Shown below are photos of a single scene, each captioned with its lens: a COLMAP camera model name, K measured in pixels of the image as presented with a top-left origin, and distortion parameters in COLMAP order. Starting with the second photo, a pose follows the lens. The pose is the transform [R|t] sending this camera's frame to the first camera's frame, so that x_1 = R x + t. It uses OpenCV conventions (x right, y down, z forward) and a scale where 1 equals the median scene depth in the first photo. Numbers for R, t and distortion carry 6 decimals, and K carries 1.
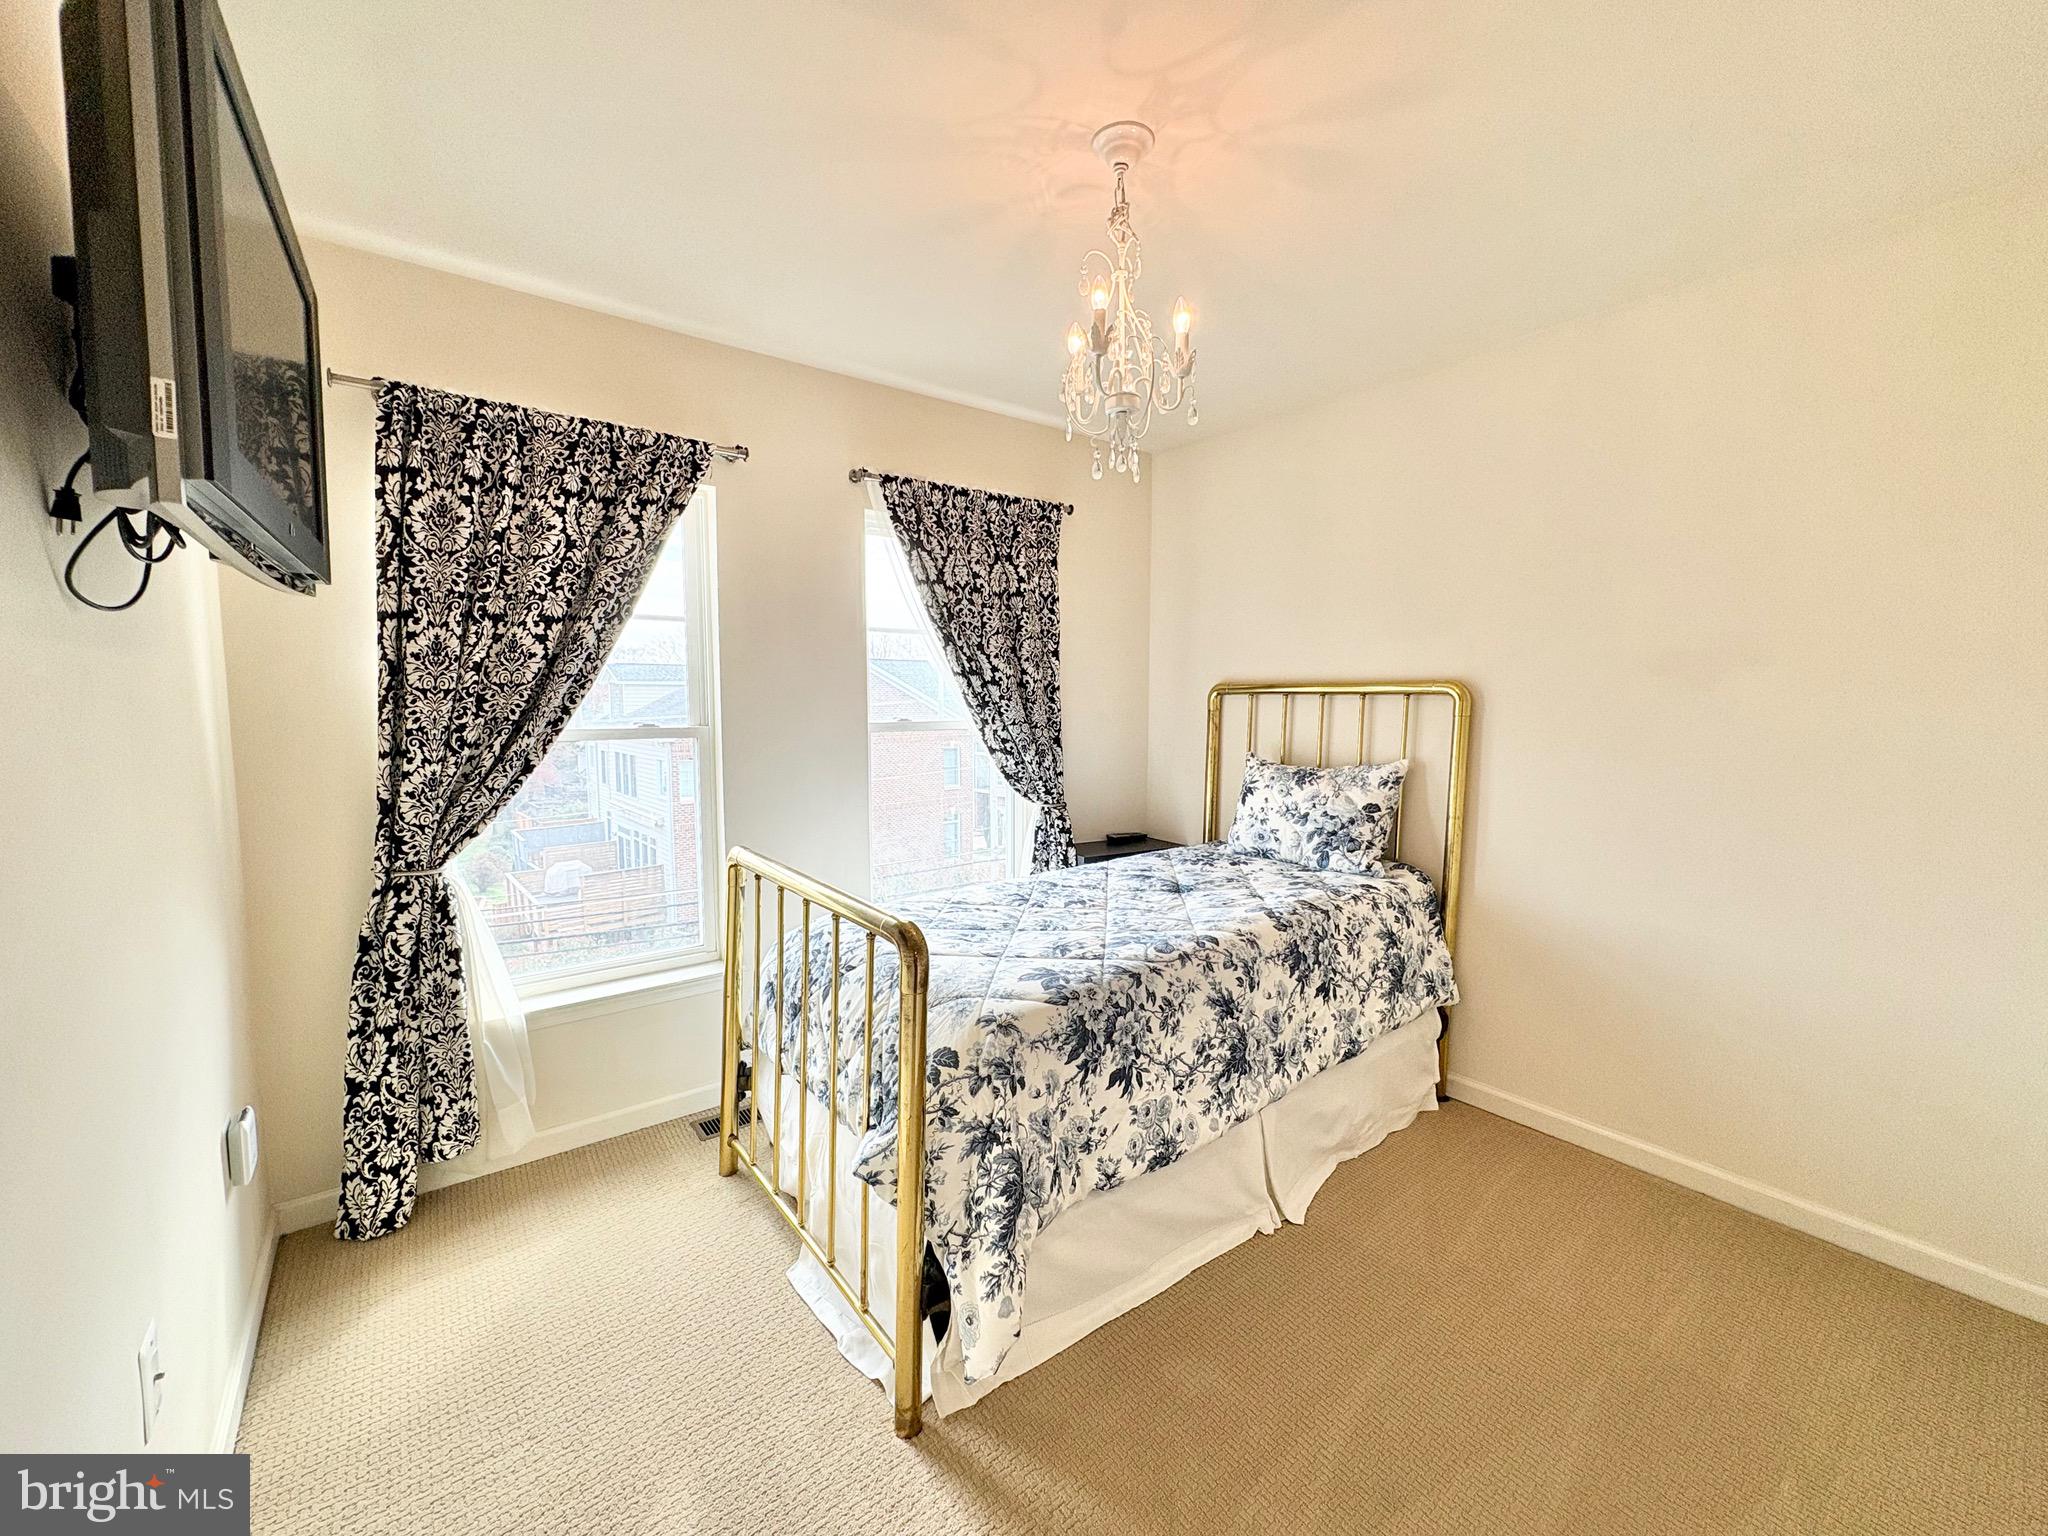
lens RADIAL K [[813.9, 0, 1032.0], [0, 813.9, 769.8], [0, 0, 1]] dist [-0.001333, 0.000578]
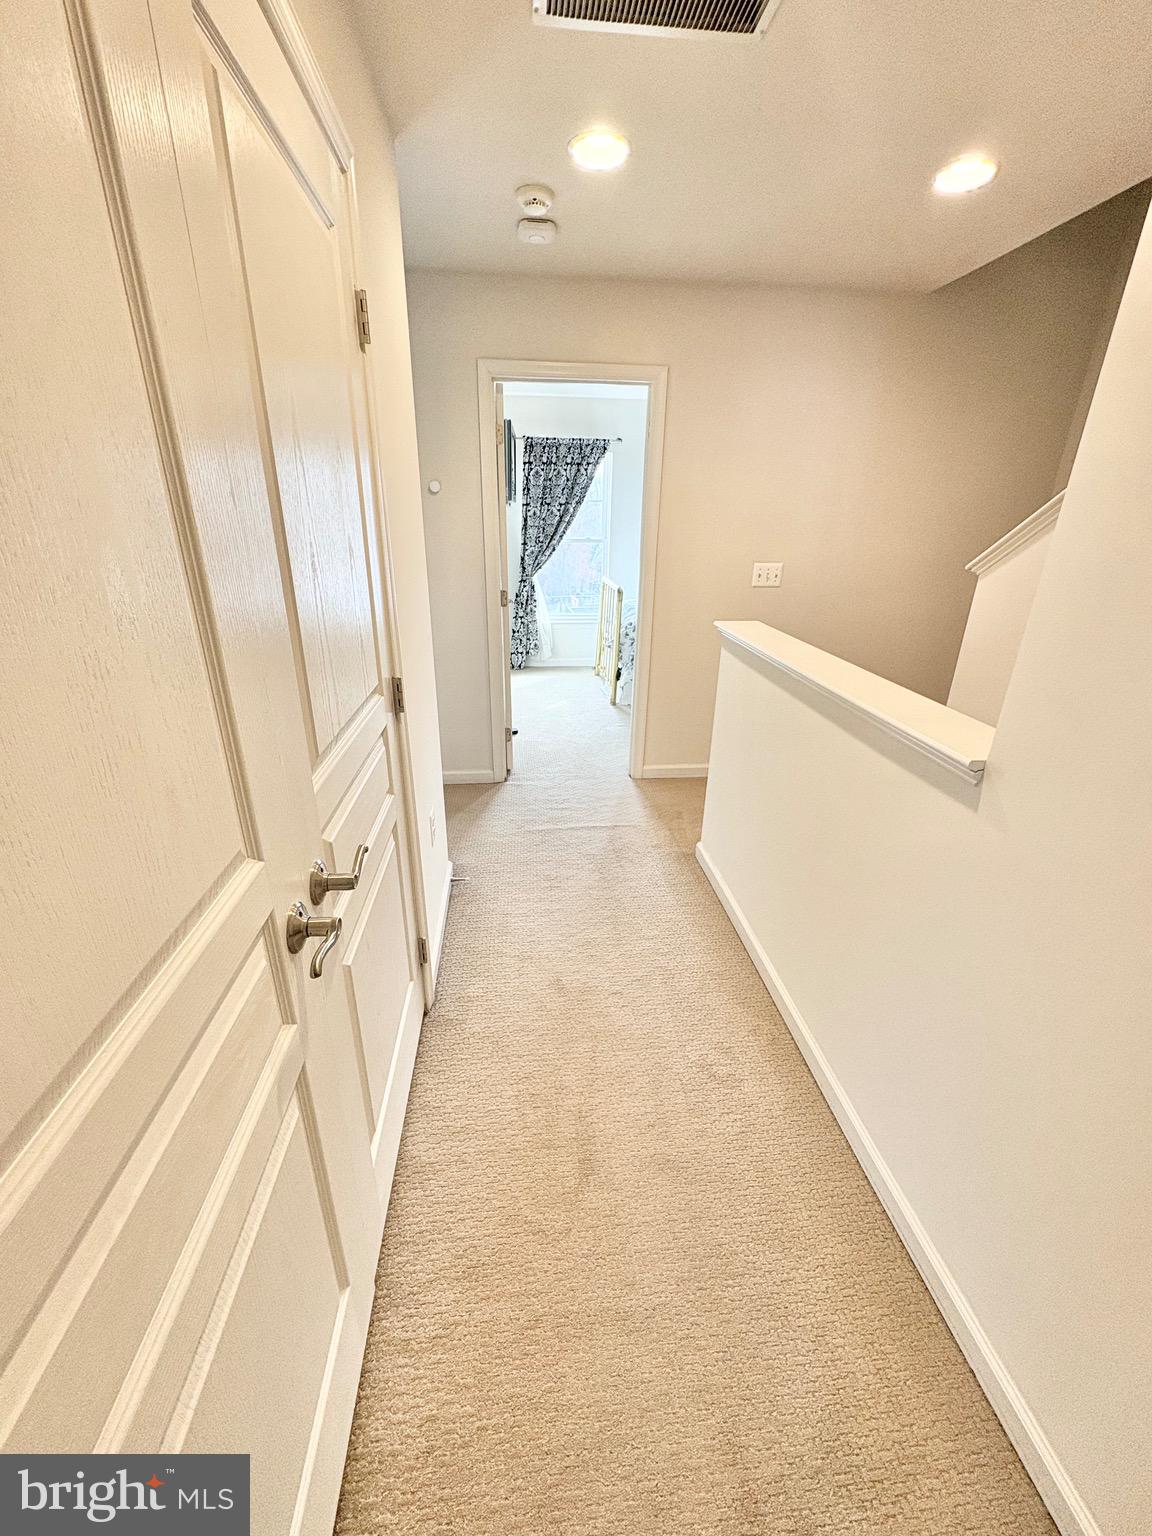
lens RADIAL K [[610.4, 0, 573.6], [0, 610.4, 769.7], [0, 0, 1]] dist [-0.001333, 0.000578]
pose [[0.847994, 0.214740, -0.484554, 0.995884], [-0.056961, 0.945873, 0.319498, 0.053096], [0.526936, -0.243332, 0.814327, -1.423561]]
